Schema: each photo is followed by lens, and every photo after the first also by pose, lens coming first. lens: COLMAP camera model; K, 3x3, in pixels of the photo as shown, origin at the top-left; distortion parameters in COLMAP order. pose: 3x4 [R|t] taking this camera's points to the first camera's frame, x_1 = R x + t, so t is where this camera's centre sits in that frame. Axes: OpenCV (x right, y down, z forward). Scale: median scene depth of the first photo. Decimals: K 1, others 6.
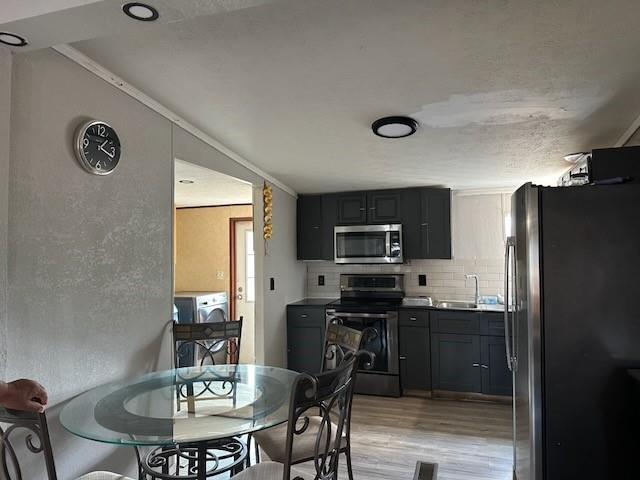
lens RADIAL K [[445.5, 0, 318.8], [0, 445.5, 240.6], [0, 0, 1]] dist [0.045118, -0.004032]
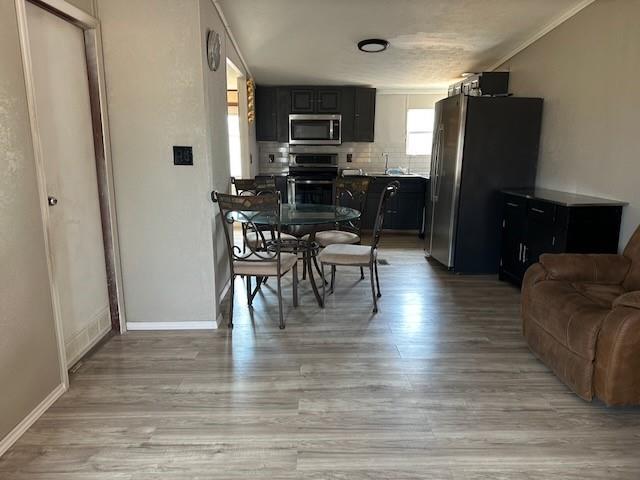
lens RADIAL K [[445.5, 0, 321.3], [0, 445.5, 240.3], [0, 0, 1]] dist [0.045118, -0.004032]
pose [[0.938646, -0.055169, 0.340440, -0.347911], [-0.025505, 0.973315, 0.228050, 0.025968], [-0.343937, -0.222741, 0.912192, -0.286314]]
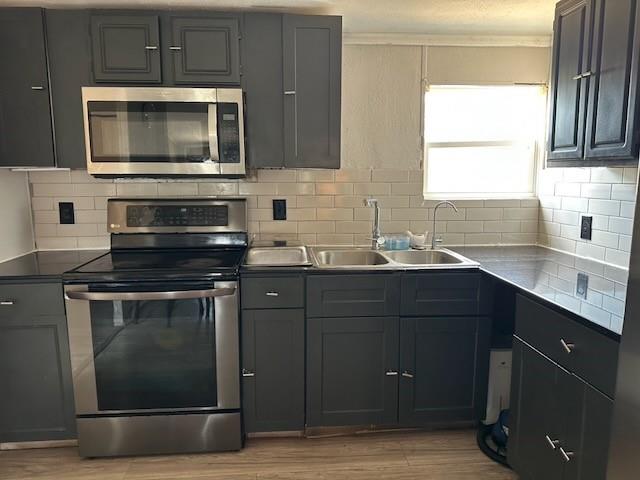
lens RADIAL K [[445.5, 0, 318.3], [0, 445.5, 236.6], [0, 0, 1]] dist [0.045118, -0.004032]
pose [[0.924930, -0.041777, 0.377835, 0.078312], [-0.021574, 0.986572, 0.161897, 0.036468], [-0.379525, -0.157895, 0.911608, 0.531123]]
